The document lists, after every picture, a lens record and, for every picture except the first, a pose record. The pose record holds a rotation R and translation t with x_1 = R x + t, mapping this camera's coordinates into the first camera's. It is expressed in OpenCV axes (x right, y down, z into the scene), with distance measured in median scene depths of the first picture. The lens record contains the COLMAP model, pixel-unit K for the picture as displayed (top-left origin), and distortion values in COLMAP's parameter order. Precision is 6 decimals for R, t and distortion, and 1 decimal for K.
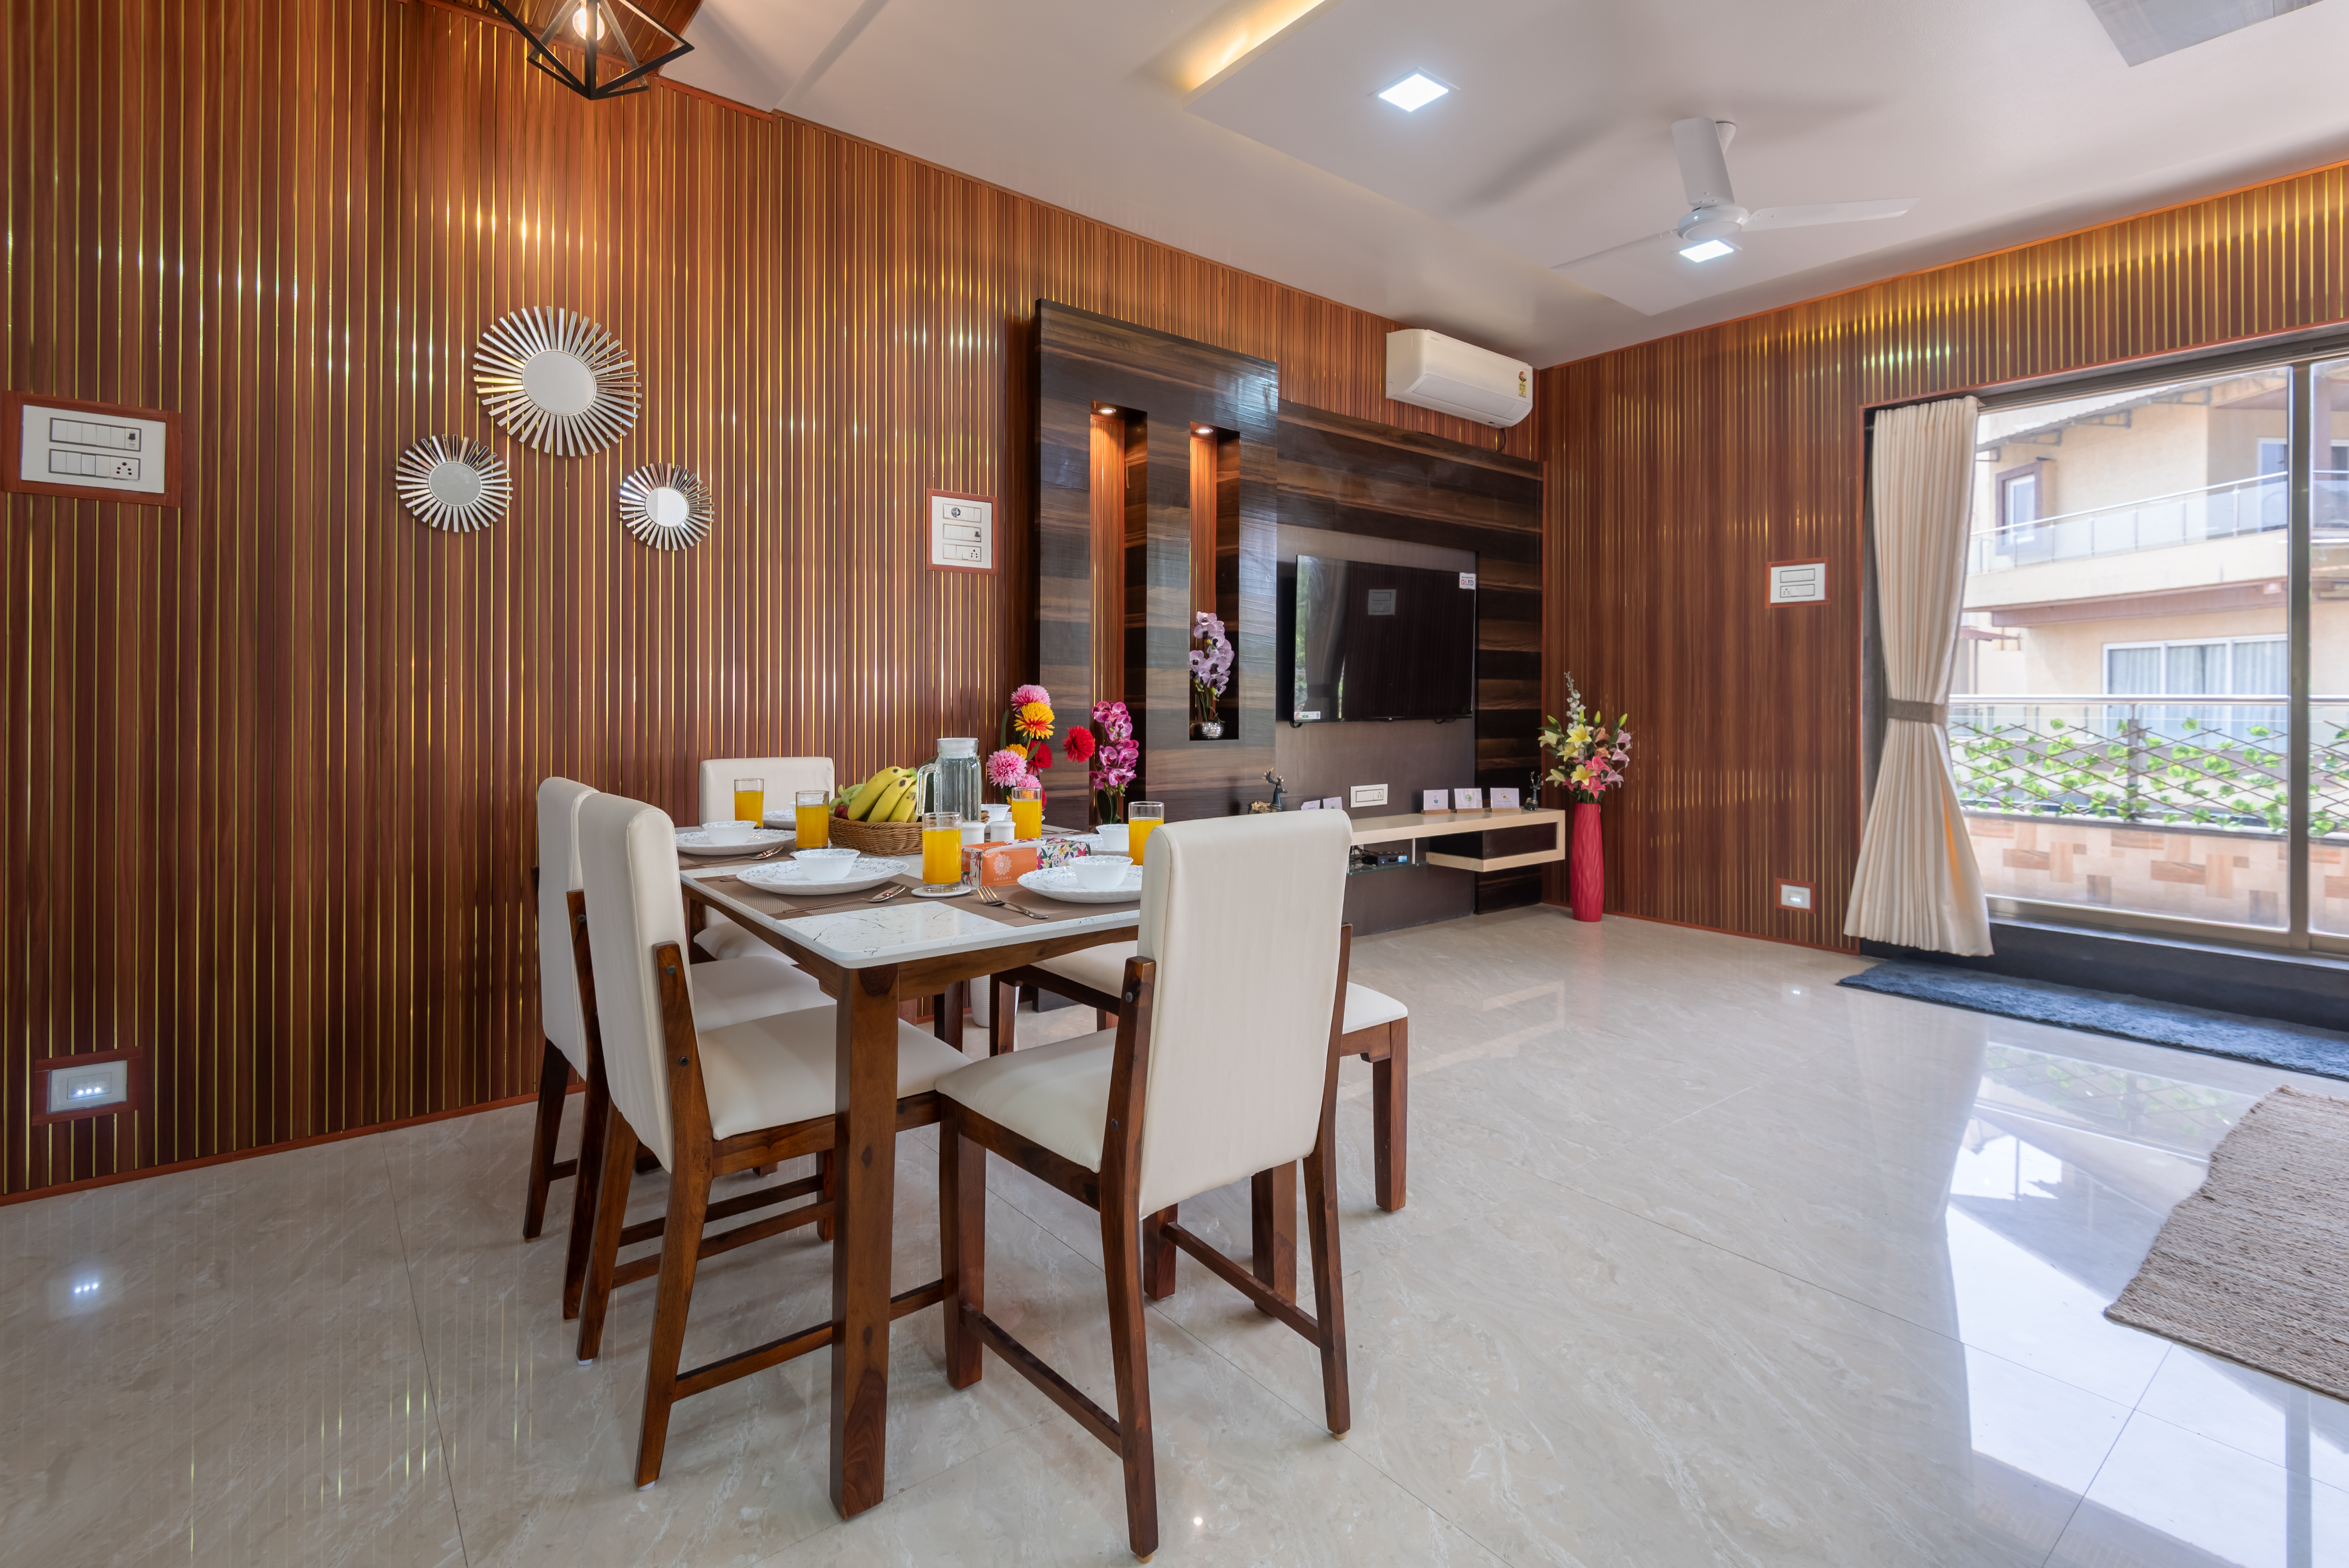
lens RADIAL K [[979.6, 0, 1164.1], [0, 979.6, 699.9], [0, 0, 1]] dist [0.023733, -0.014522]
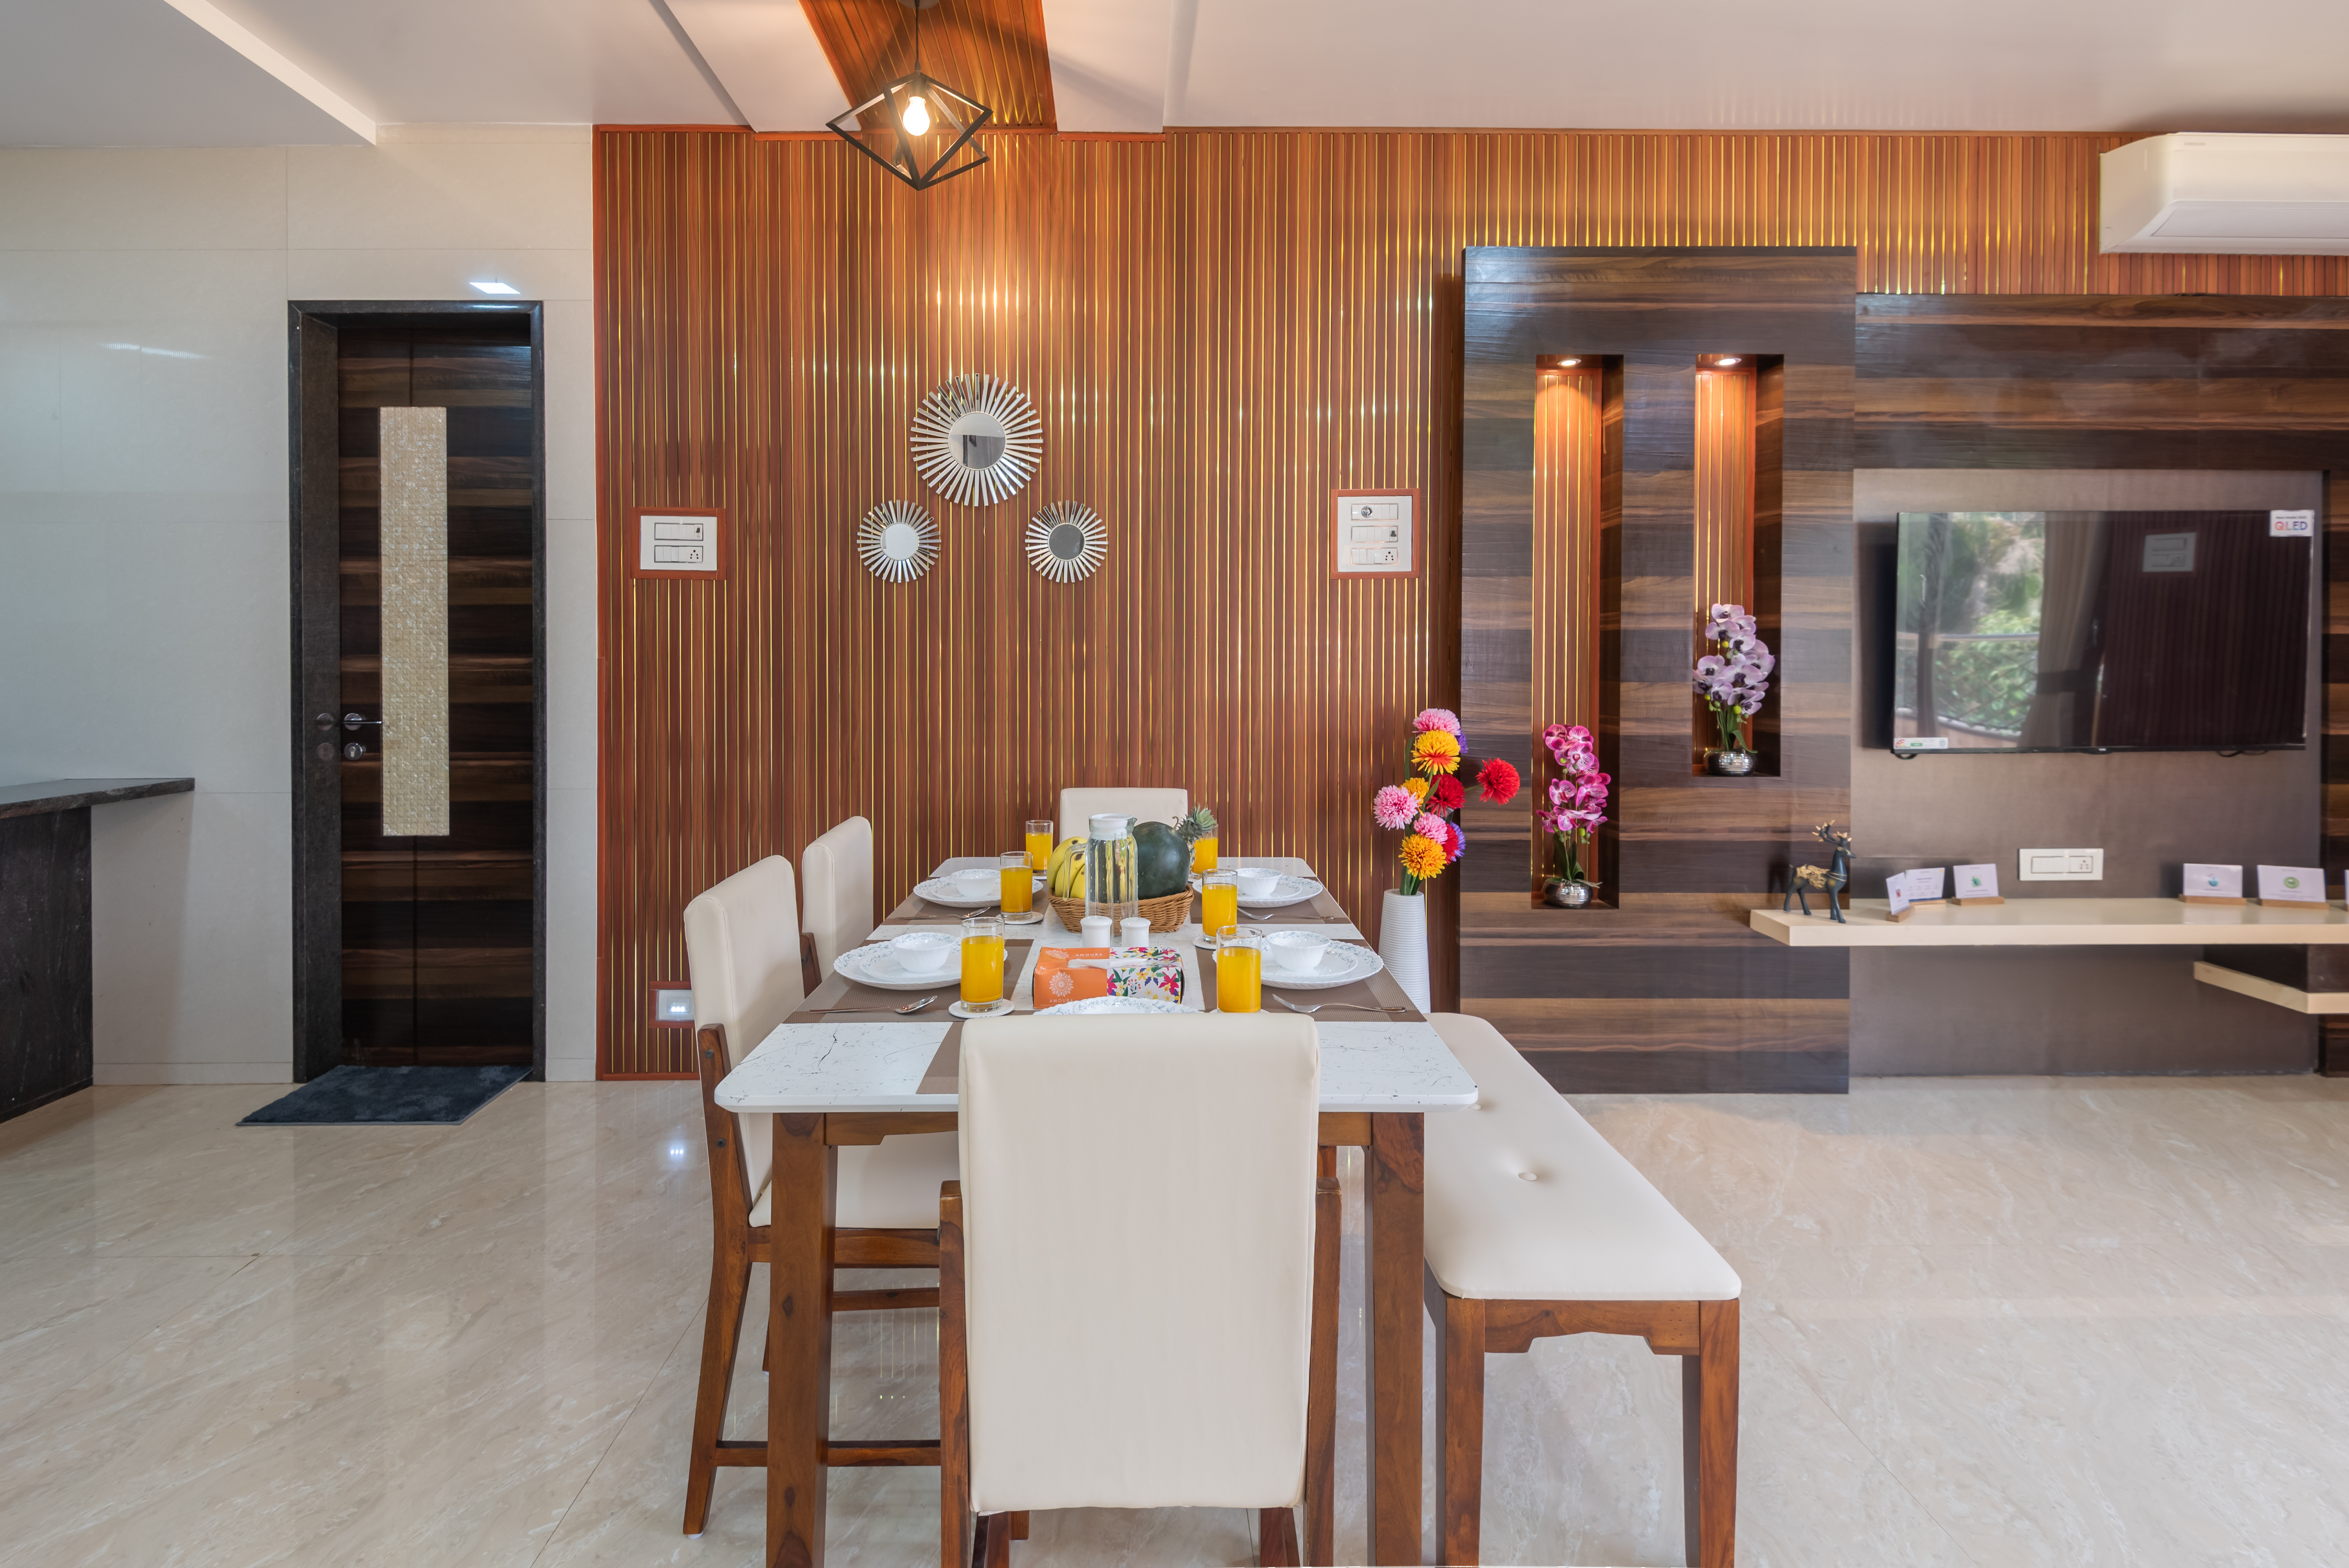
lens RADIAL K [[979.6, 0, 1164.1], [0, 979.6, 699.9], [0, 0, 1]] dist [0.023733, -0.014522]
pose [[0.813827, 0.003260, -0.581098, 0.132223], [0.000228, 0.999982, 0.005928, -0.021607], [0.581107, -0.004957, 0.813812, 0.141450]]
